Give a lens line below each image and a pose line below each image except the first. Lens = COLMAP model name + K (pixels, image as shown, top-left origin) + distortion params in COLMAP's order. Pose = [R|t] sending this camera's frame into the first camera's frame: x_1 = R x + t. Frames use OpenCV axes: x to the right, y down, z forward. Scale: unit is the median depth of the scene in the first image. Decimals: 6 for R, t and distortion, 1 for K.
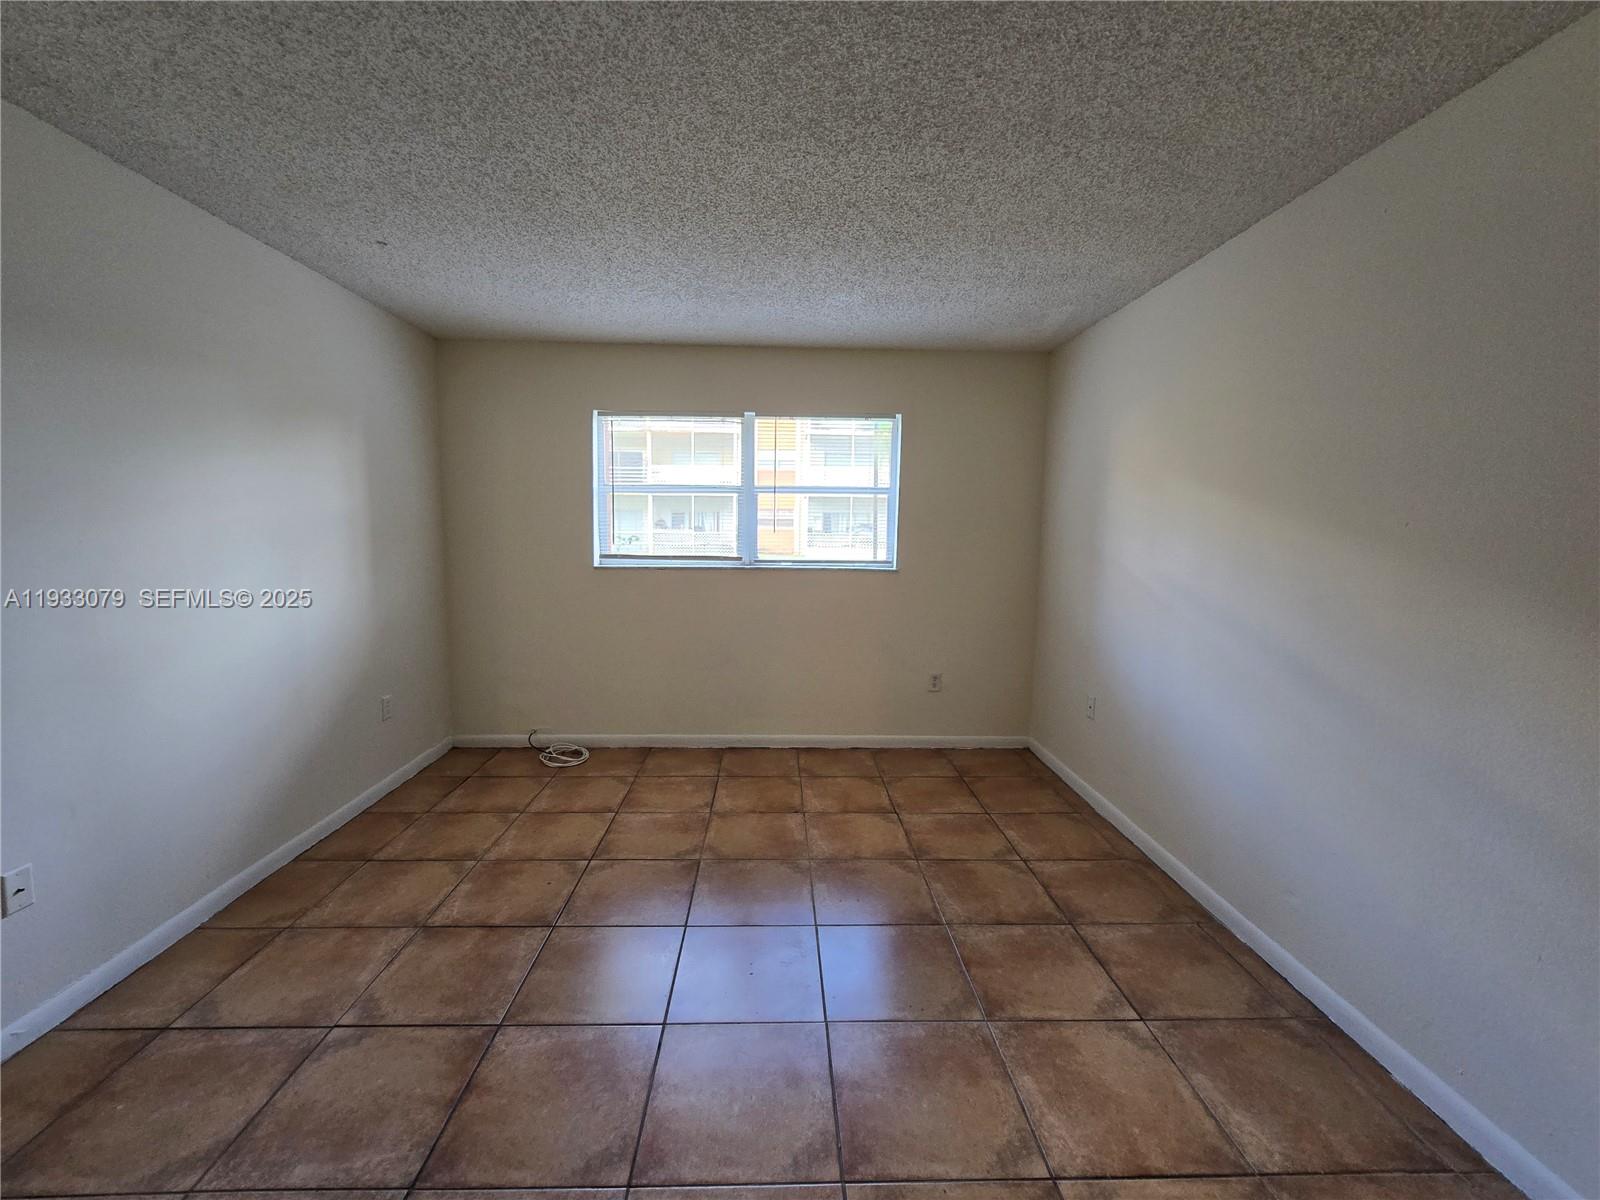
lens RADIAL K [[656.6, 0, 794.2], [0, 656.6, 590.1], [0, 0, 1]] dist [-0.003896, 0.000026]
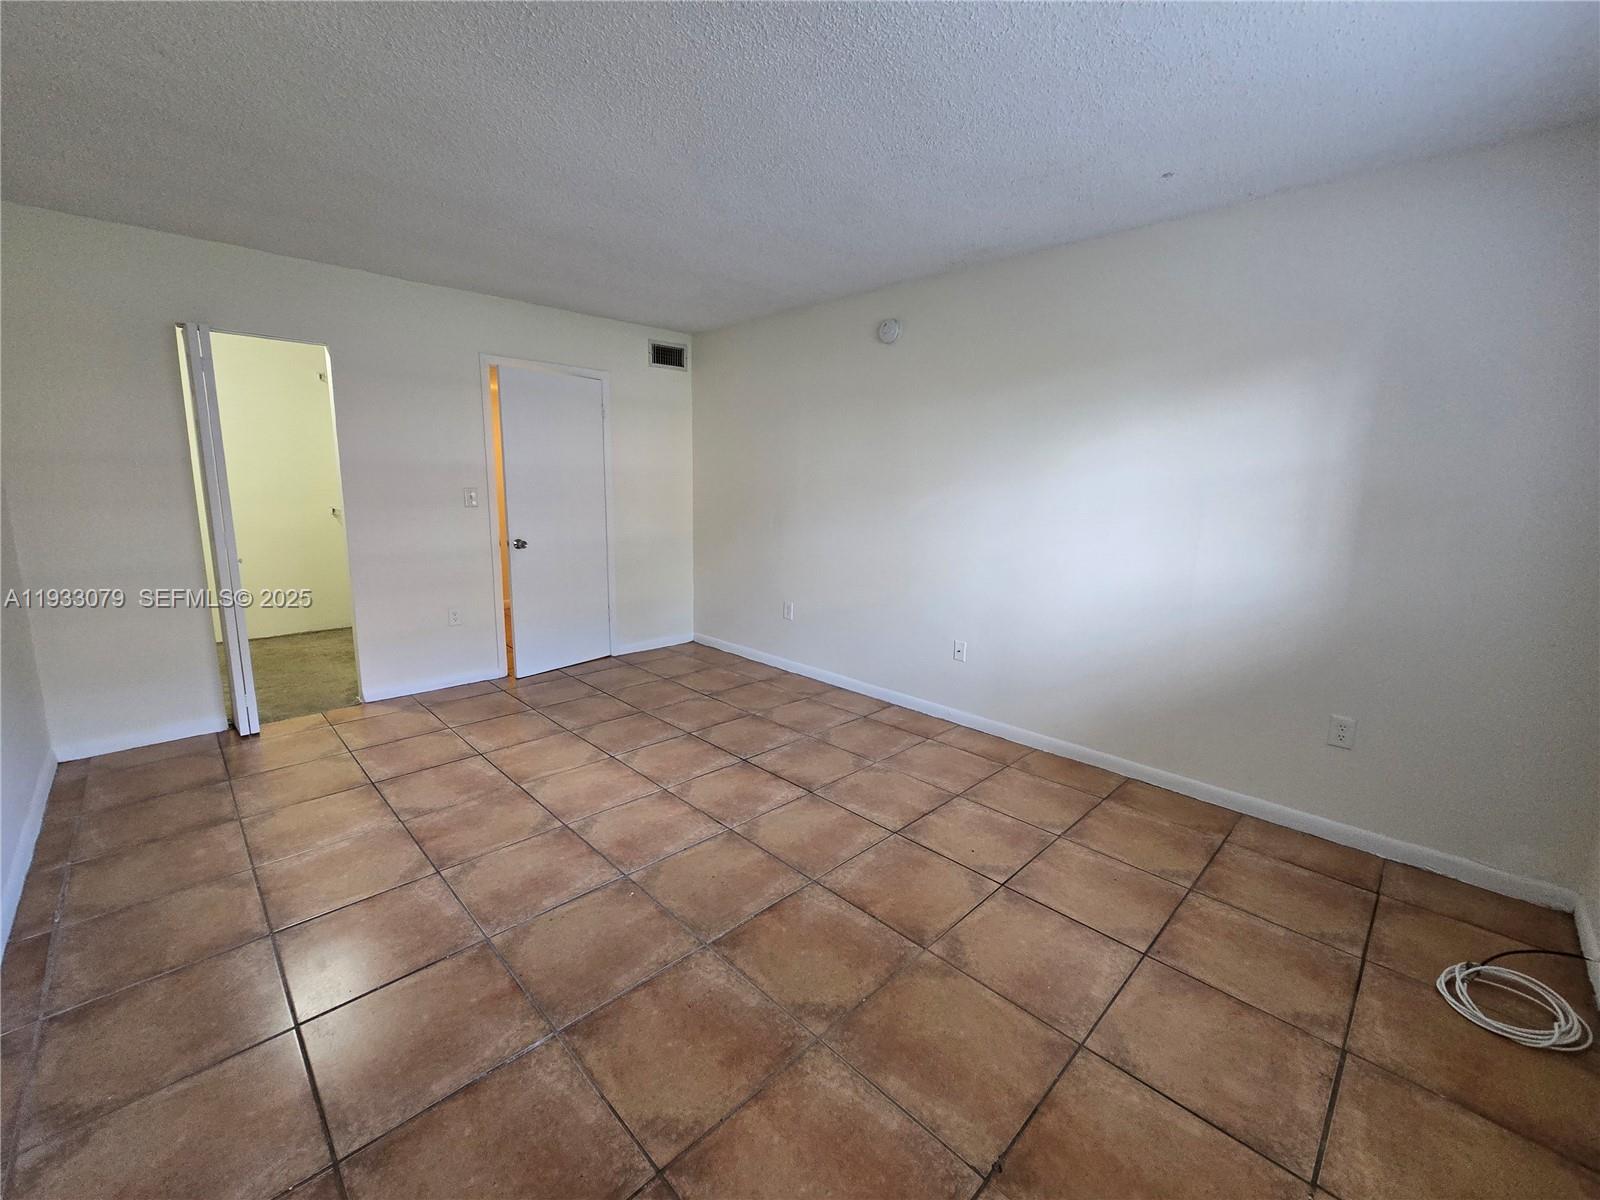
lens RADIAL K [[655.3, 0, 795.0], [0, 655.3, 589.1], [0, 0, 1]] dist [-0.004170, -0.000139]
pose [[-0.733736, 0.083922, -0.674232, 0.375387], [-0.096946, 0.969257, 0.226146, -0.100936], [0.672483, 0.231296, -0.703043, 1.232475]]
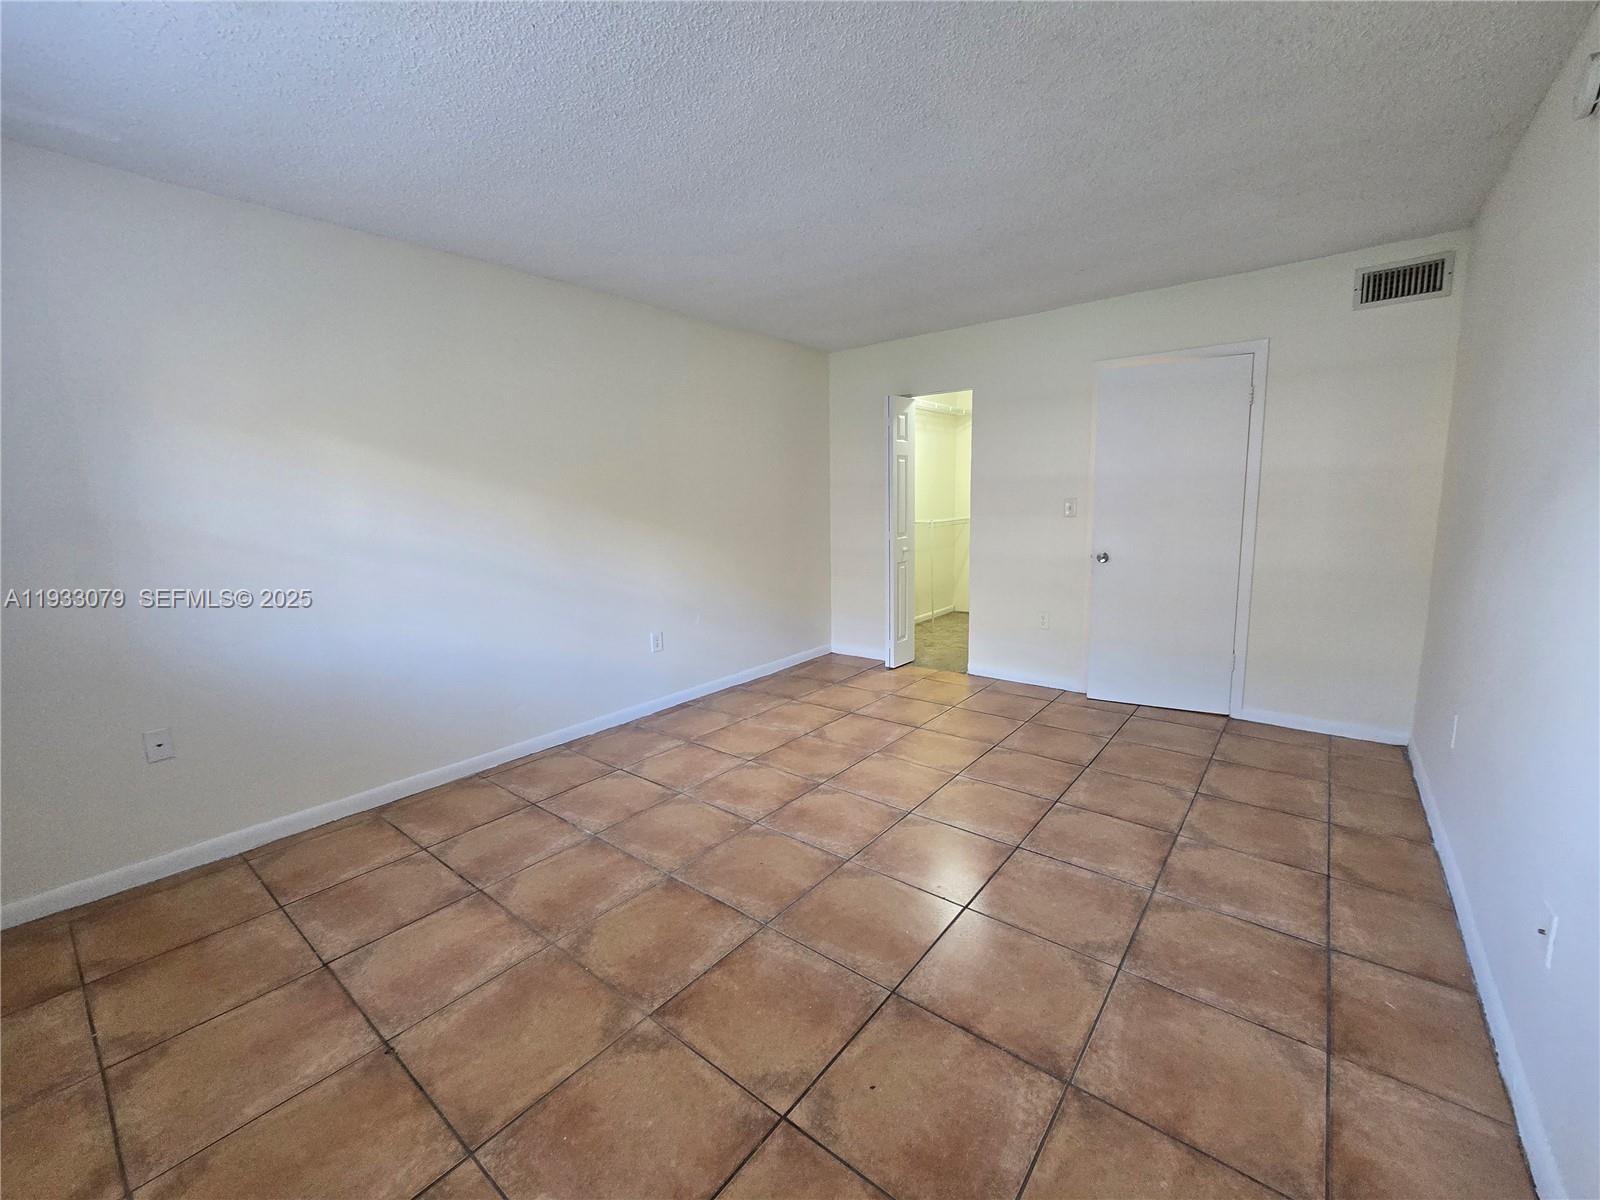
lens RADIAL K [[655.3, 0, 795.0], [0, 655.3, 589.1], [0, 0, 1]] dist [-0.004170, -0.000139]
pose [[-0.757393, -0.090070, 0.646717, -0.573832], [0.076576, 0.971353, 0.224964, -0.101064], [-0.648453, 0.219909, -0.728799, 1.196318]]
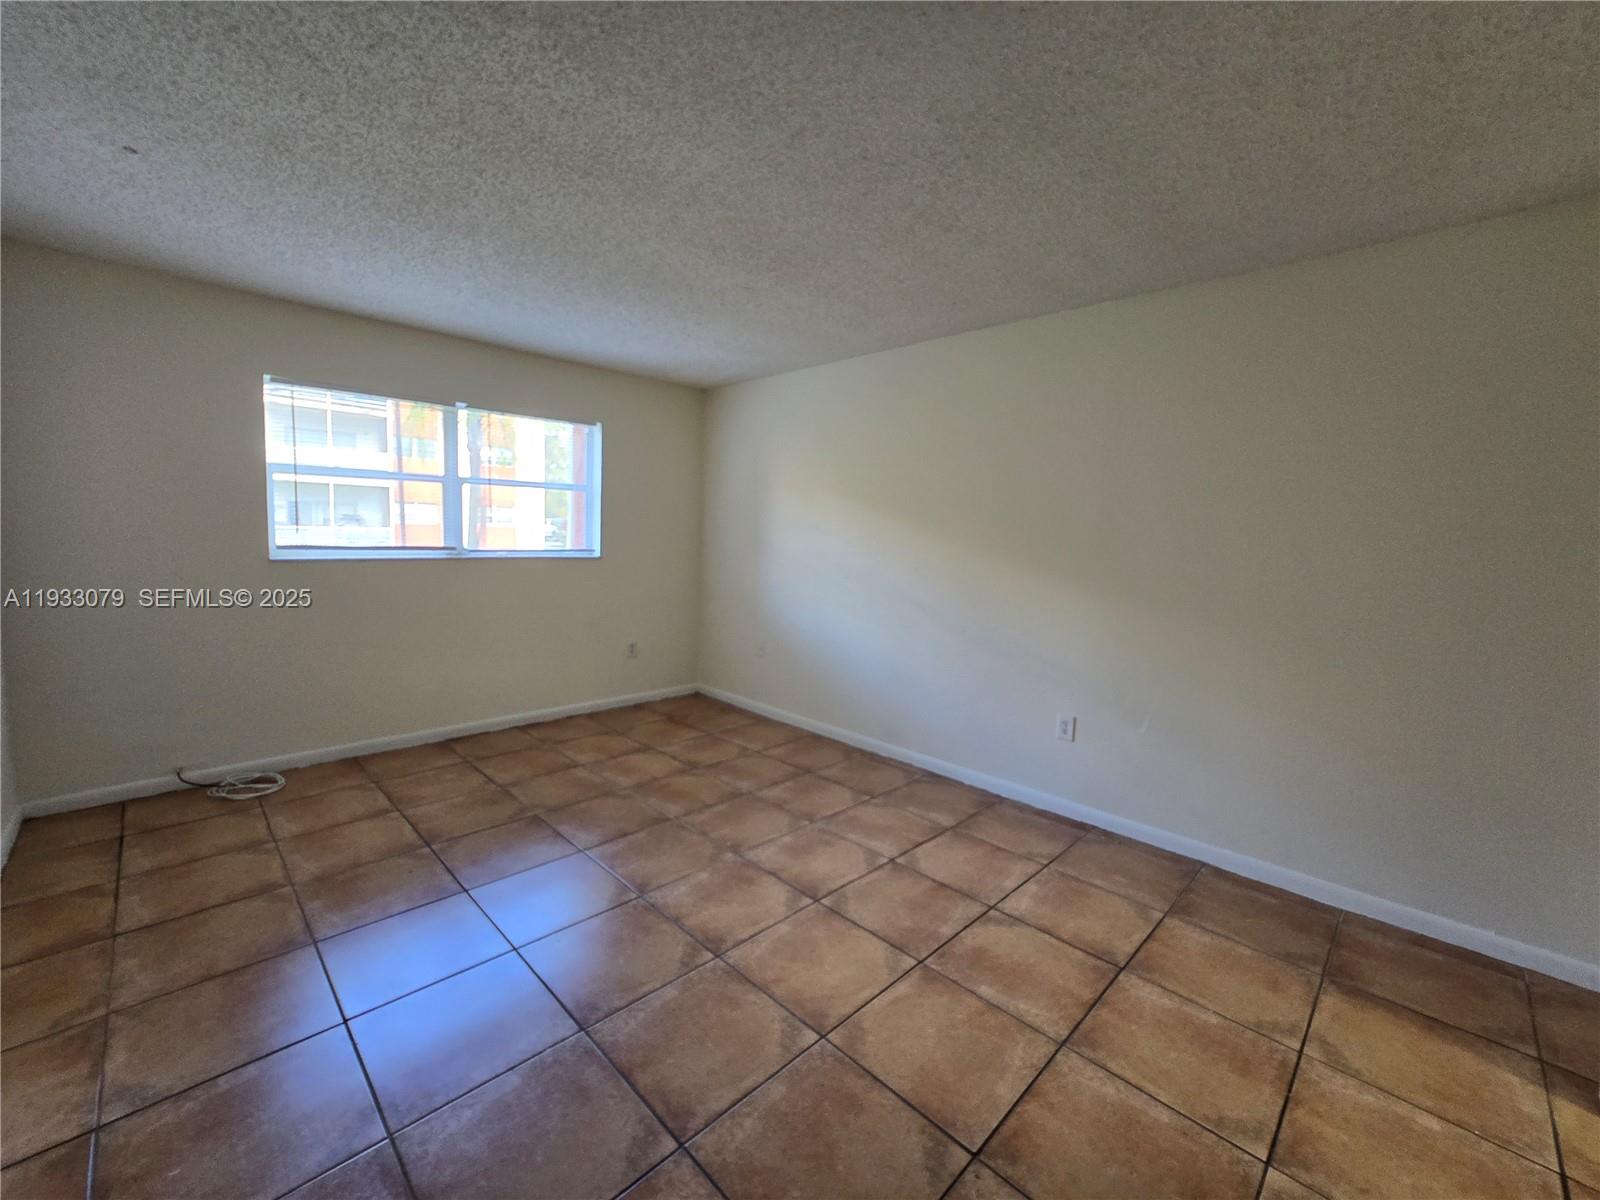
lens RADIAL K [[651.3, 0, 794.5], [0, 651.3, 588.7], [0, 0, 1]] dist [-0.002642, -0.000145]
pose [[0.732009, -0.052355, 0.679280, -0.520694], [0.048229, 0.998524, 0.024988, 0.019777], [-0.679586, 0.014470, 0.733453, -0.107403]]
